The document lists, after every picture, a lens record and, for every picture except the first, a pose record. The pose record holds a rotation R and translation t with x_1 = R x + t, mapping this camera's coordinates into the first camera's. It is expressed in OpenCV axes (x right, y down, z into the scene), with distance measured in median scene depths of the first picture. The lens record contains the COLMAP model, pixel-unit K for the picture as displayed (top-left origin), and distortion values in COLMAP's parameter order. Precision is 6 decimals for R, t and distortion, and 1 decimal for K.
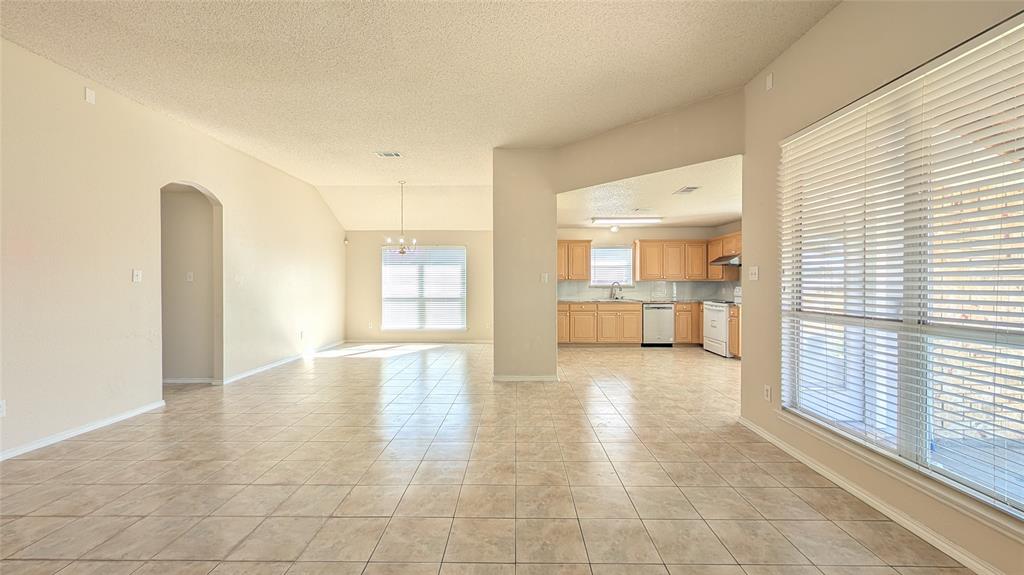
lens RADIAL K [[399.3, 0, 517.2], [0, 399.3, 286.7], [0, 0, 1]] dist [-0.000331, 0.000324]
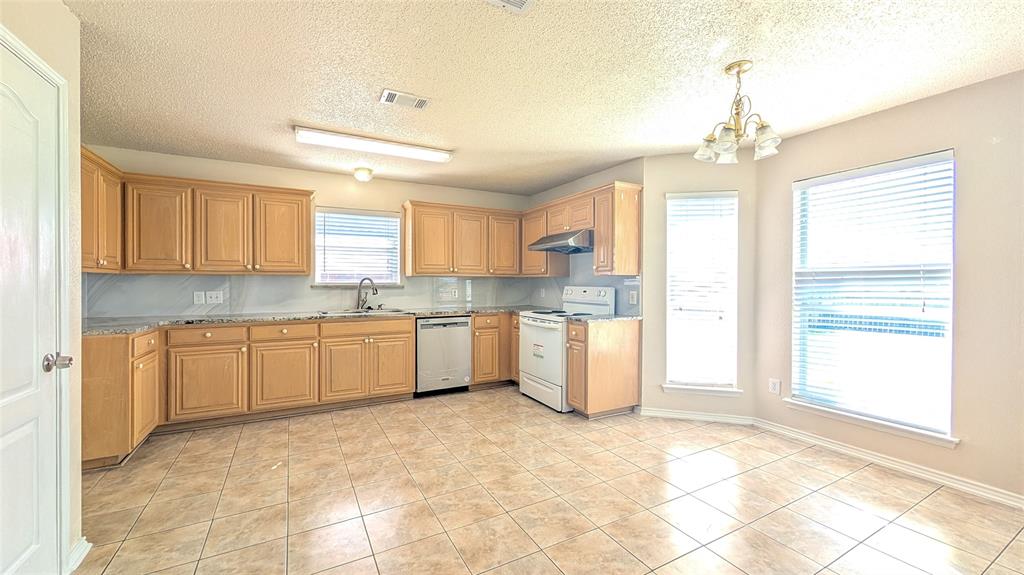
lens RADIAL K [[399.3, 0, 532.0], [0, 399.3, 284.1], [0, 0, 1]] dist [-0.000331, 0.000324]
pose [[0.860031, 0.002419, 0.510236, 0.176506], [-0.000263, 0.999991, -0.004297, -0.000655], [-0.510241, 0.003562, 0.860024, 0.465405]]
